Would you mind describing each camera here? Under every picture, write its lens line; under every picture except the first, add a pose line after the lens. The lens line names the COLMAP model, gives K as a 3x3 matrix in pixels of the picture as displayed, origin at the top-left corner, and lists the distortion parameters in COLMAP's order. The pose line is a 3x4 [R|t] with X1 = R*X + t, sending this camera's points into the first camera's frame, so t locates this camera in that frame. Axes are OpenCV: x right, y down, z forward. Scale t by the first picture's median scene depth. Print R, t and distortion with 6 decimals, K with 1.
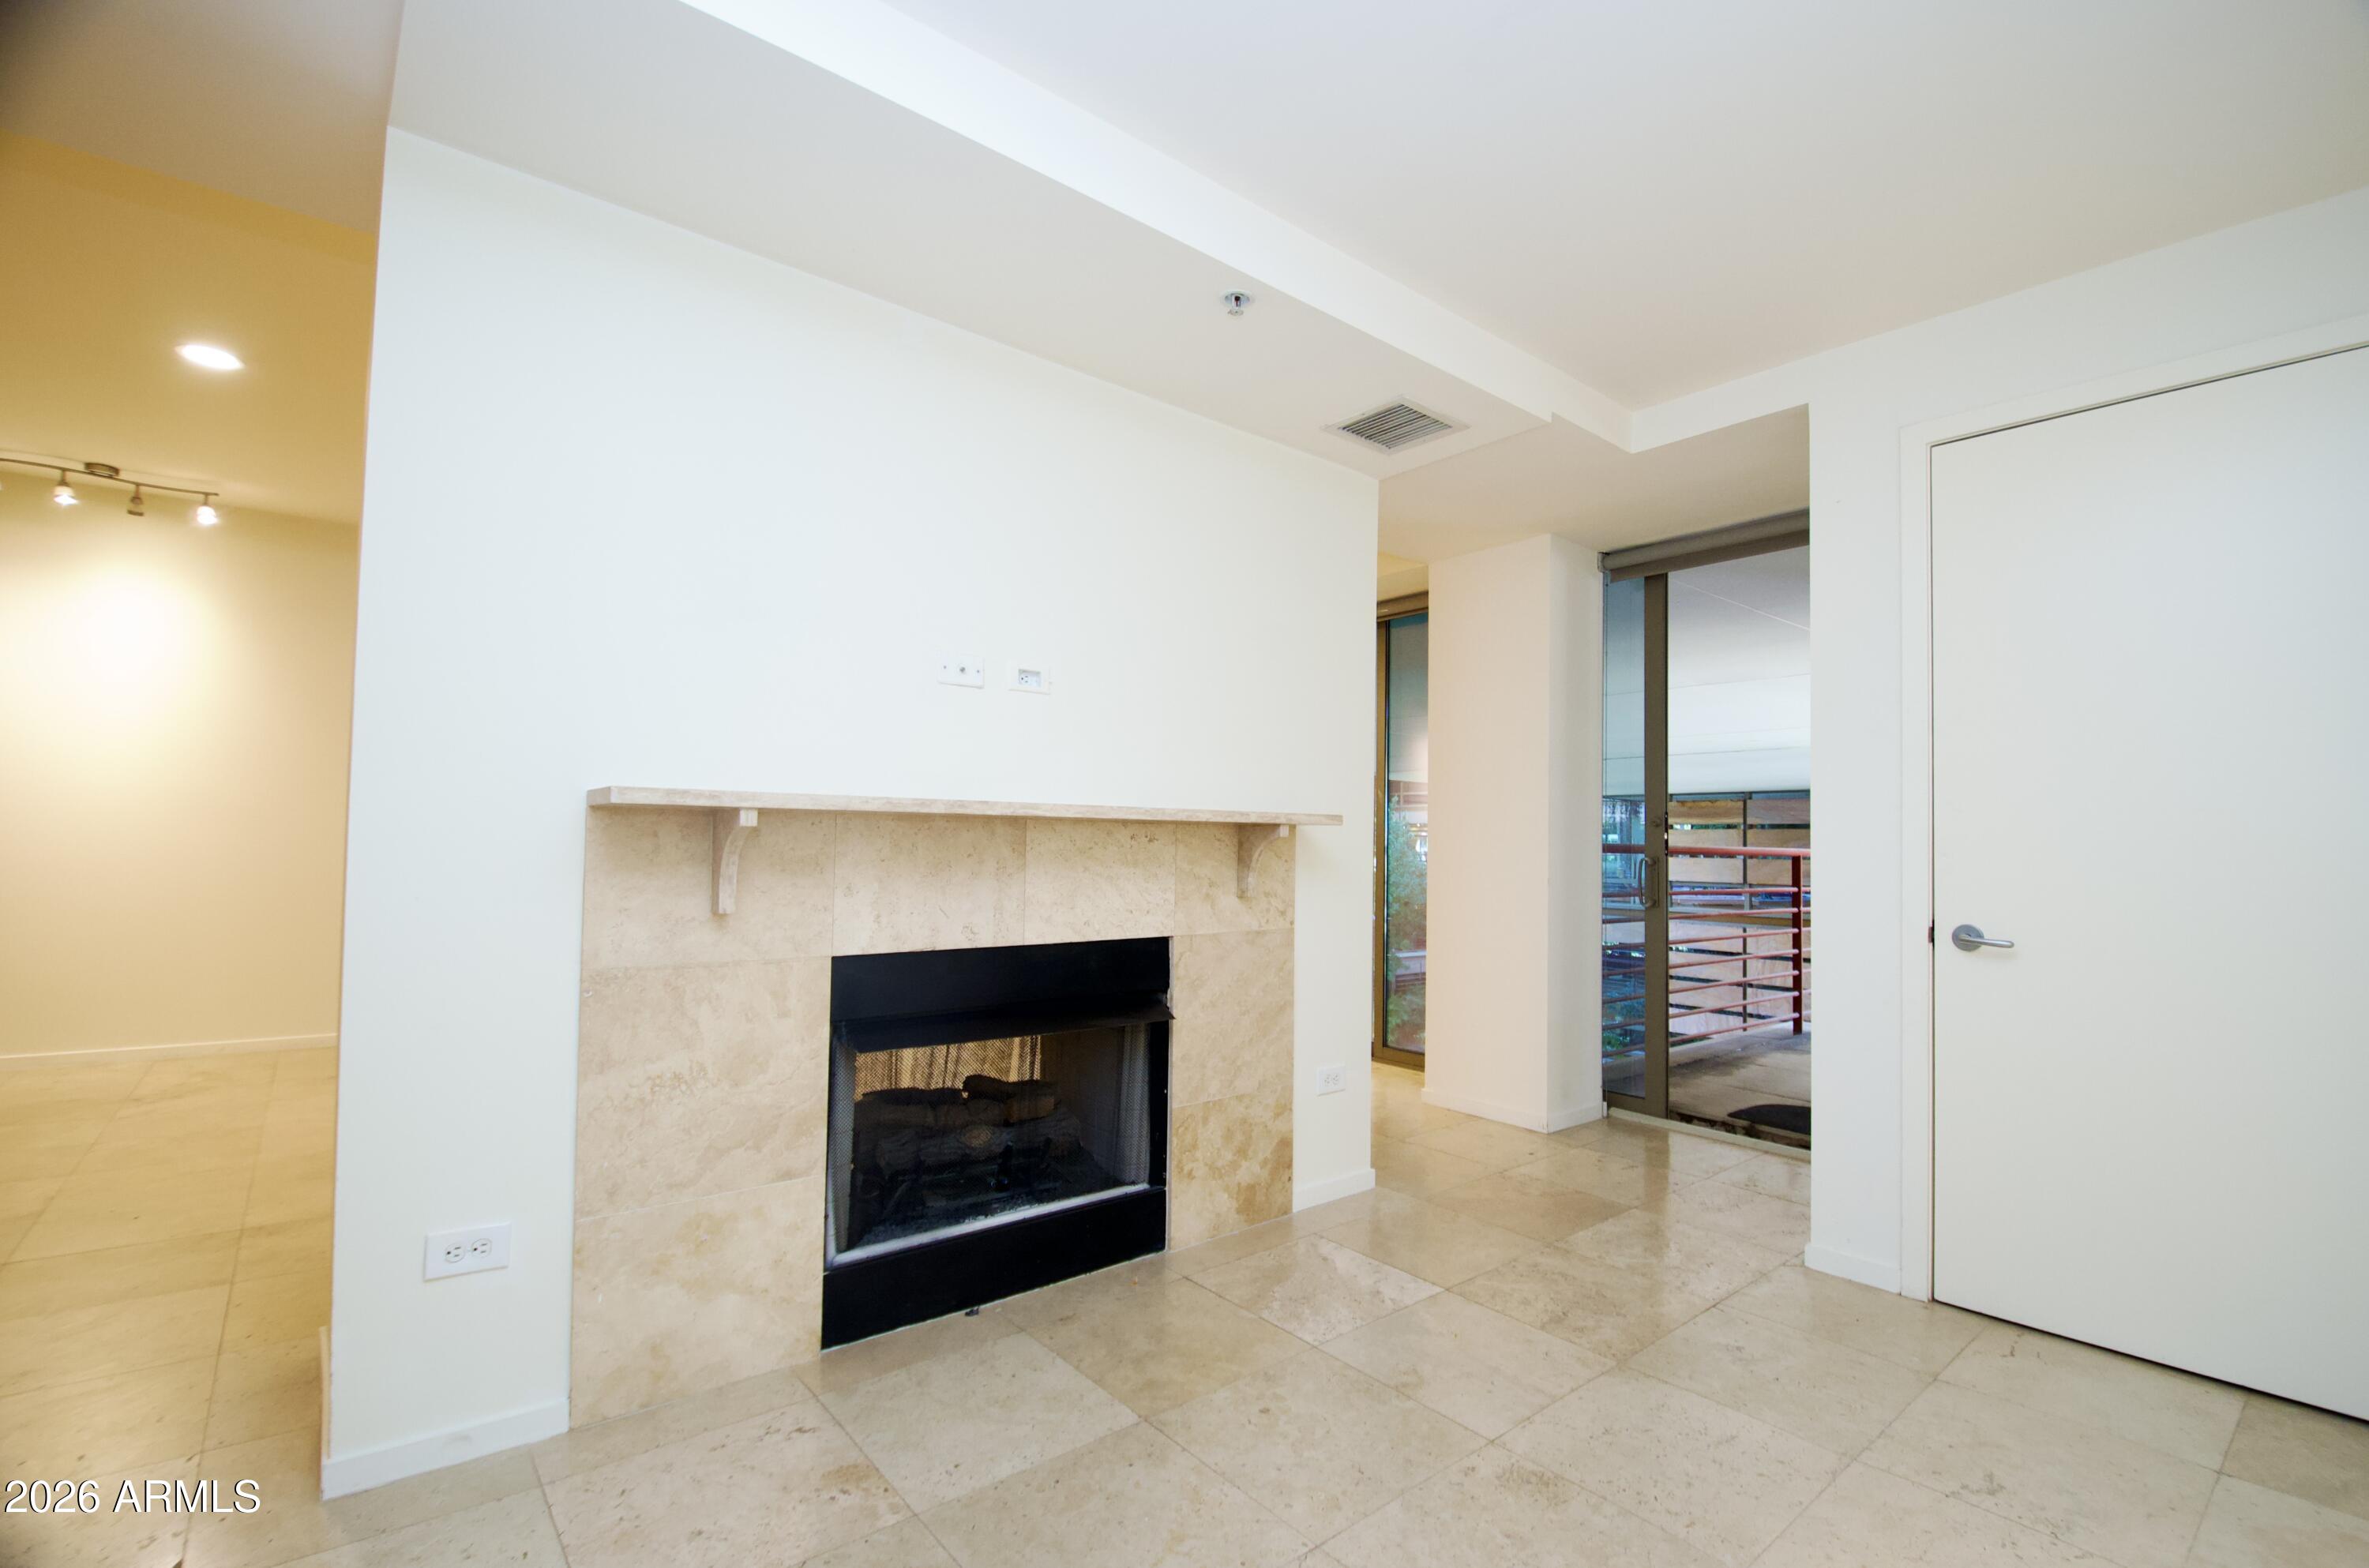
lens RADIAL K [[1050.7, 0, 1219.0], [0, 1050.7, 816.9], [0, 0, 1]] dist [0.013216, -0.025053]
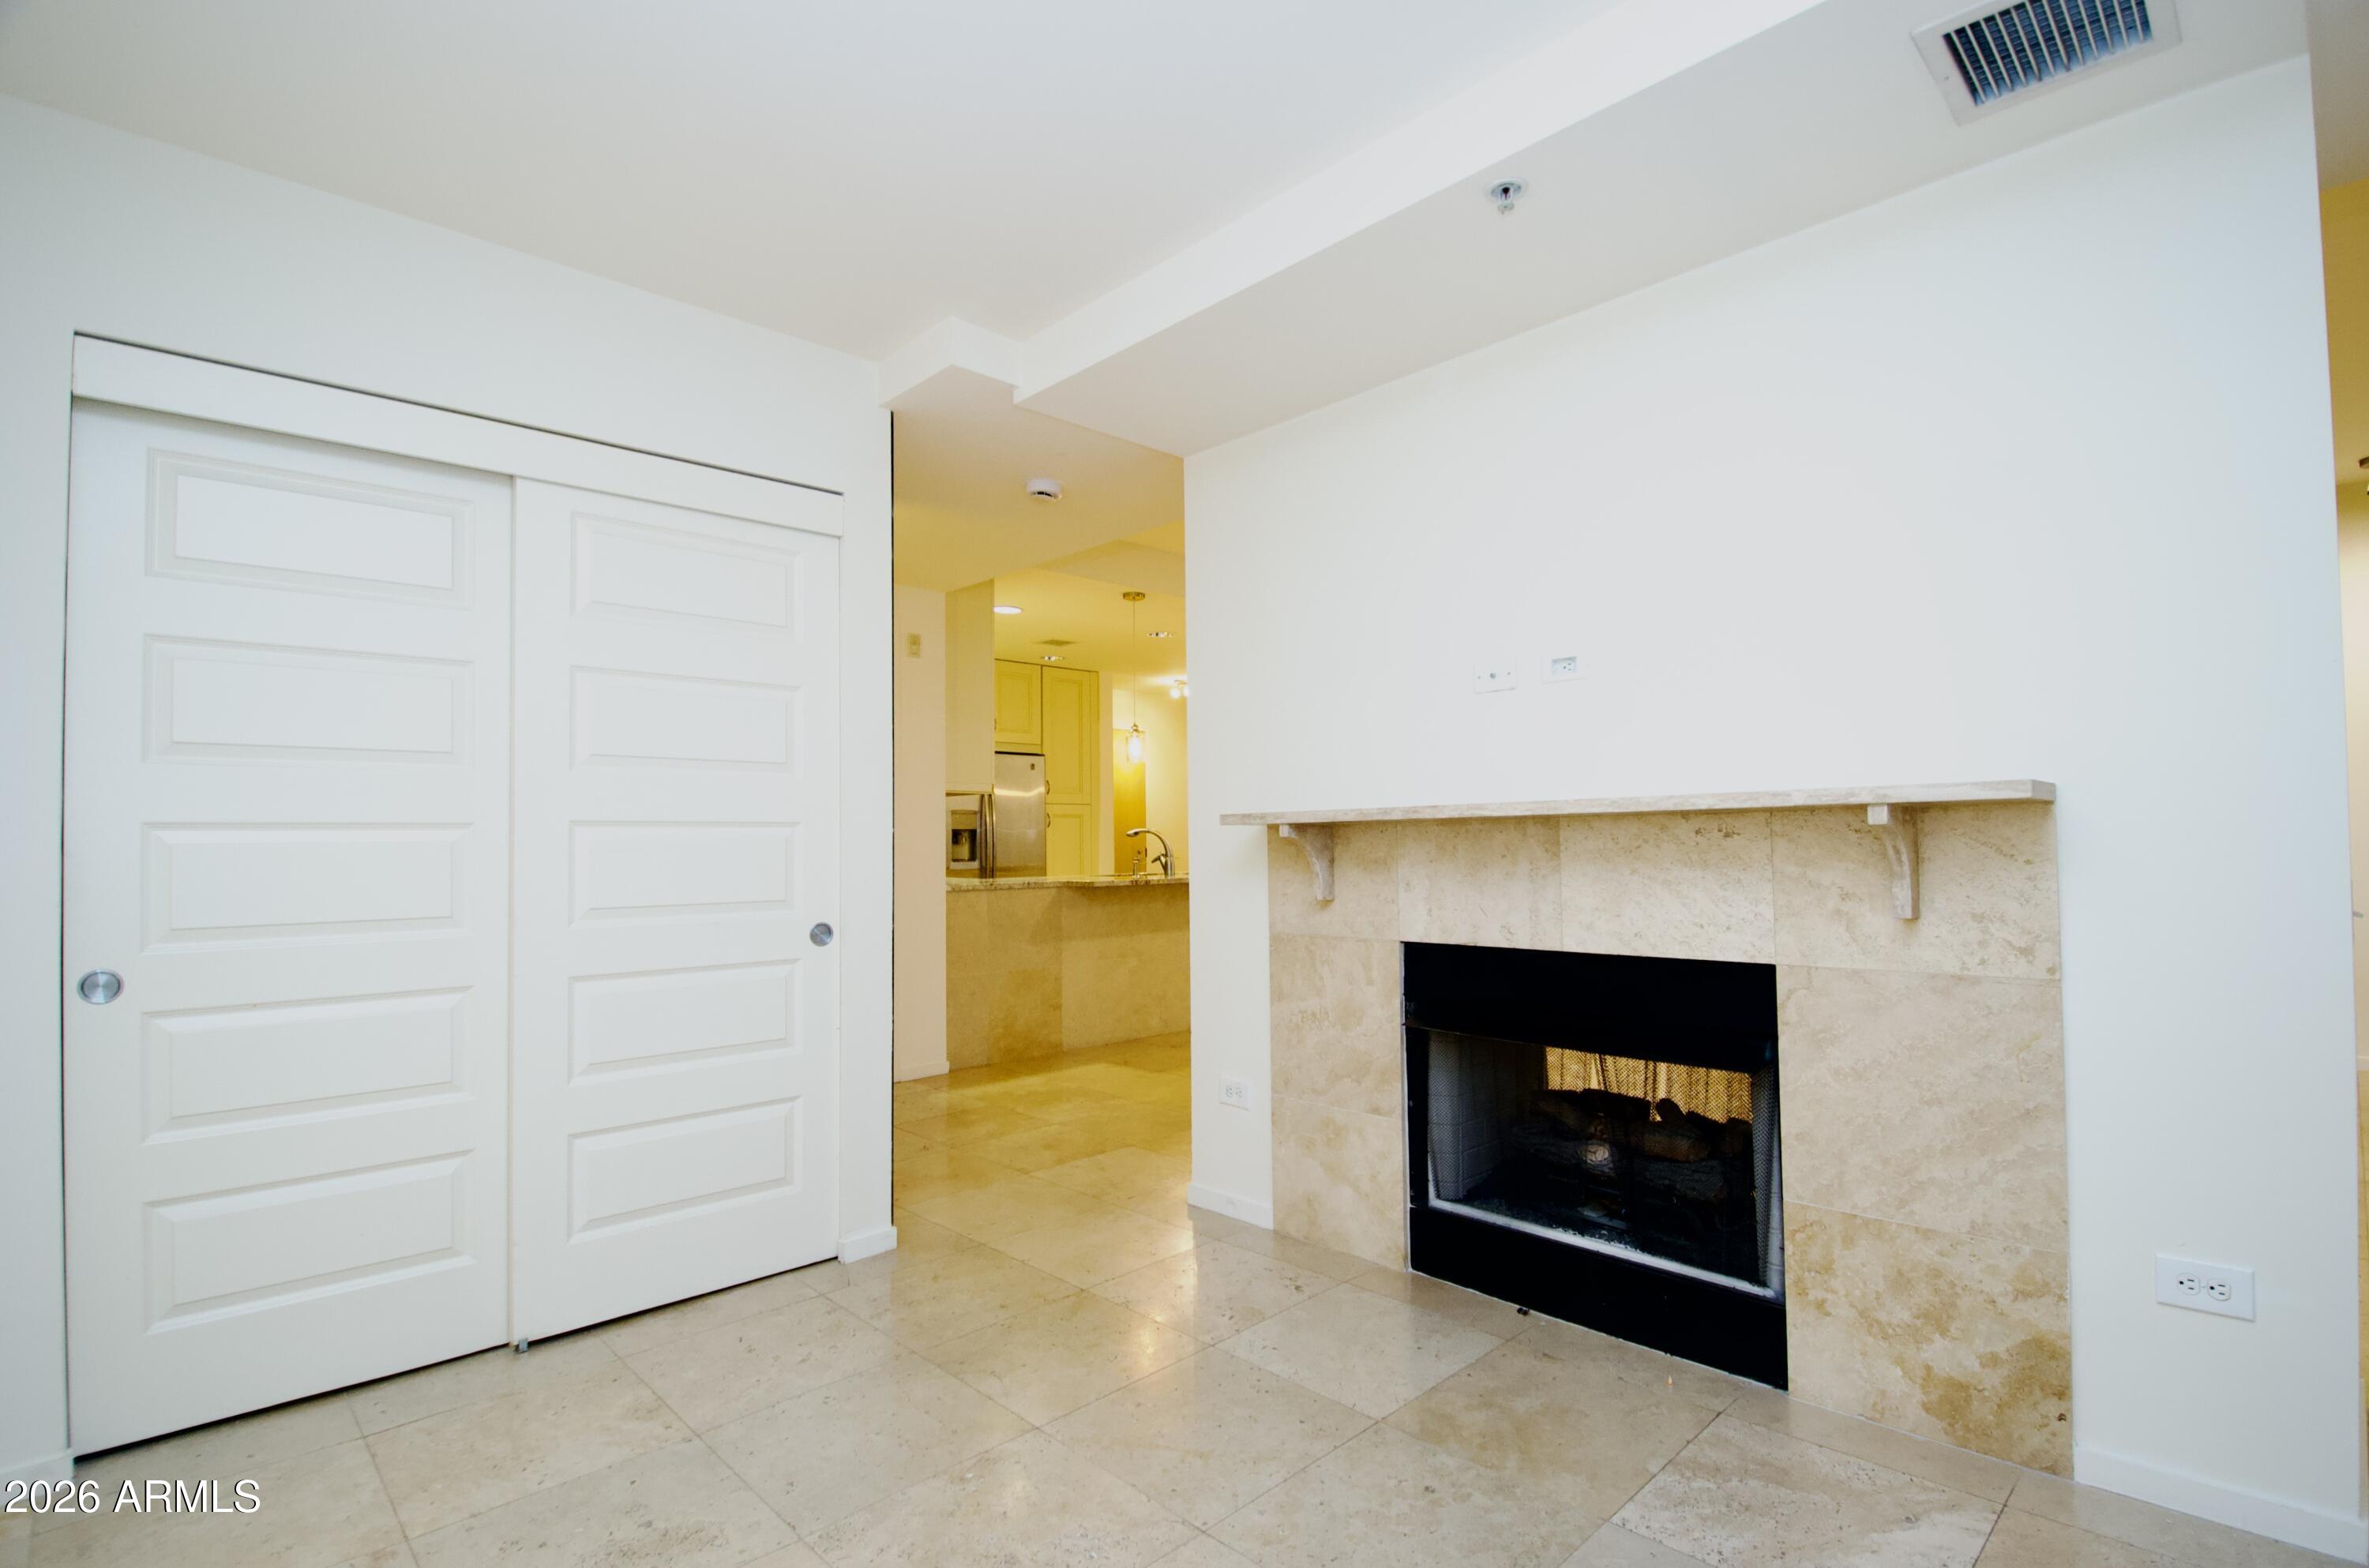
lens RADIAL K [[1104.3, 0, 1230.4], [0, 1104.3, 821.6], [0, 0, 1]] dist [0.022634, -0.030403]
pose [[0.082954, -0.034804, -0.995945, 0.763509], [0.042738, 0.998595, -0.031337, 0.023974], [0.995637, -0.039965, 0.084324, 0.613731]]
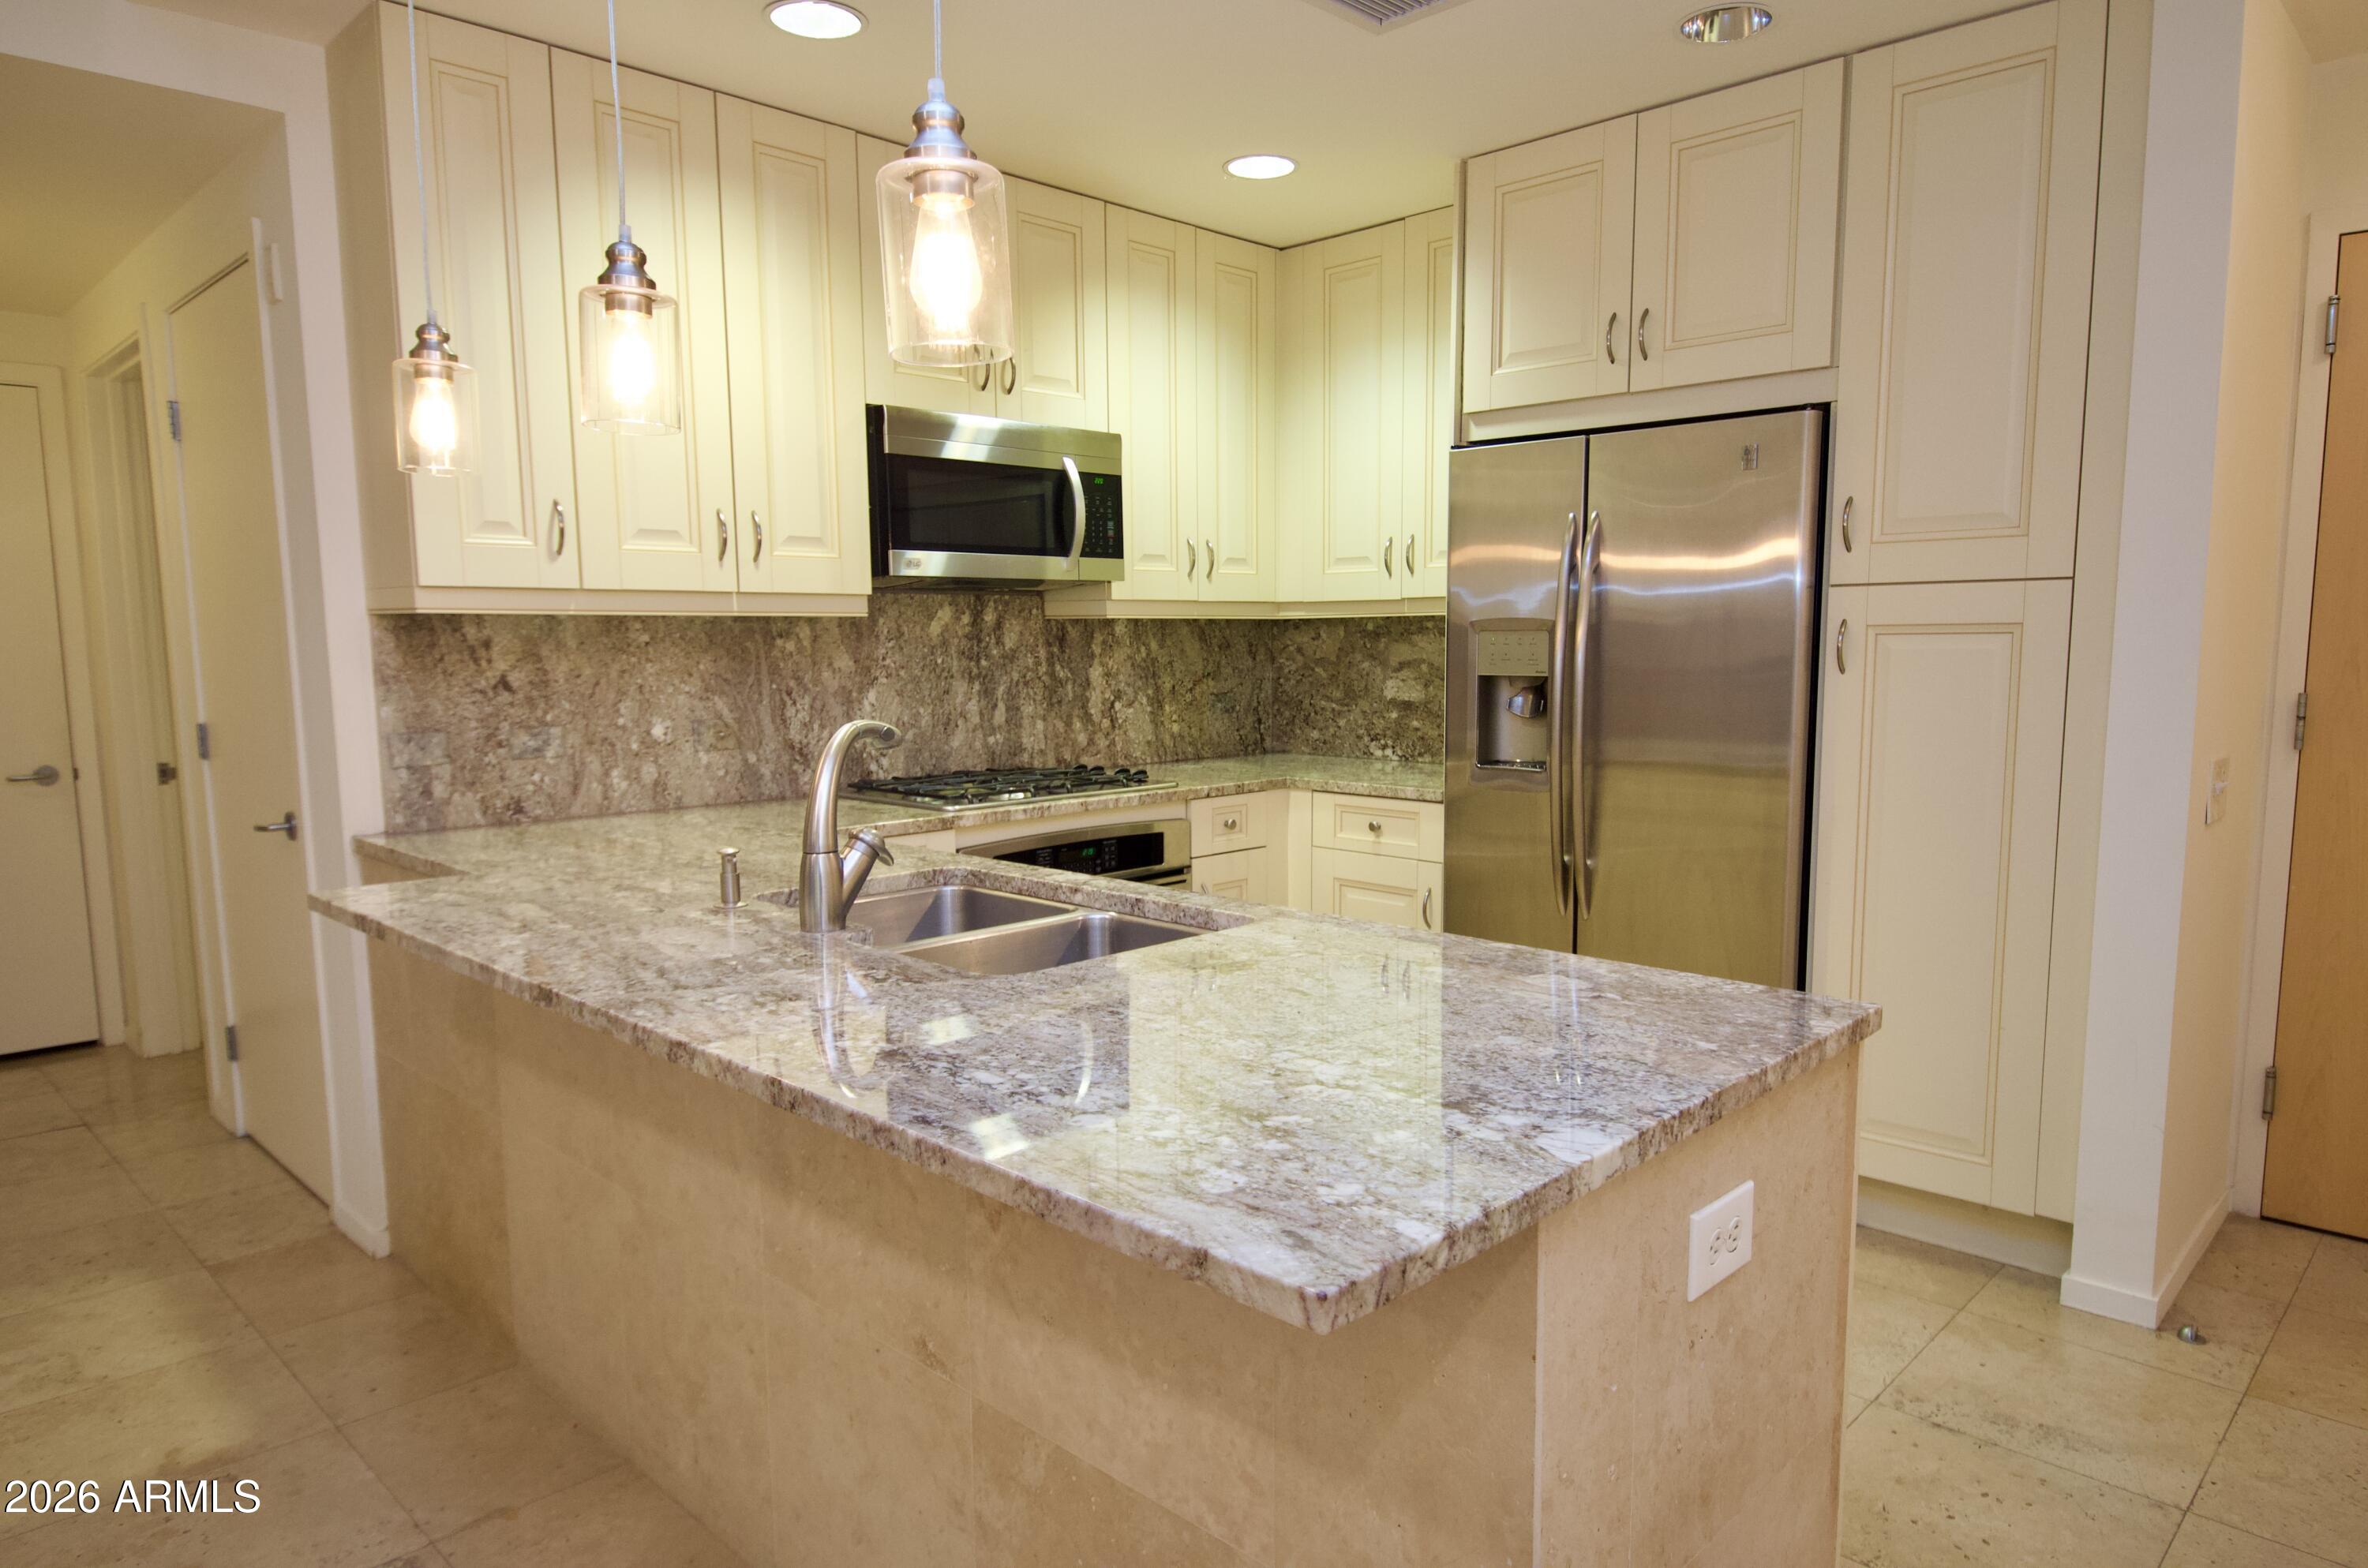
lens RADIAL K [[1462.5, 0, 1232.0], [0, 1462.5, 814.8], [0, 0, 1]] dist [0.003990, -0.001287]
pose [[-0.994090, 0.002617, -0.108528, -1.978629], [-0.007174, 0.995940, 0.089728, -0.073846], [0.108322, 0.089976, -0.990036, 1.501059]]
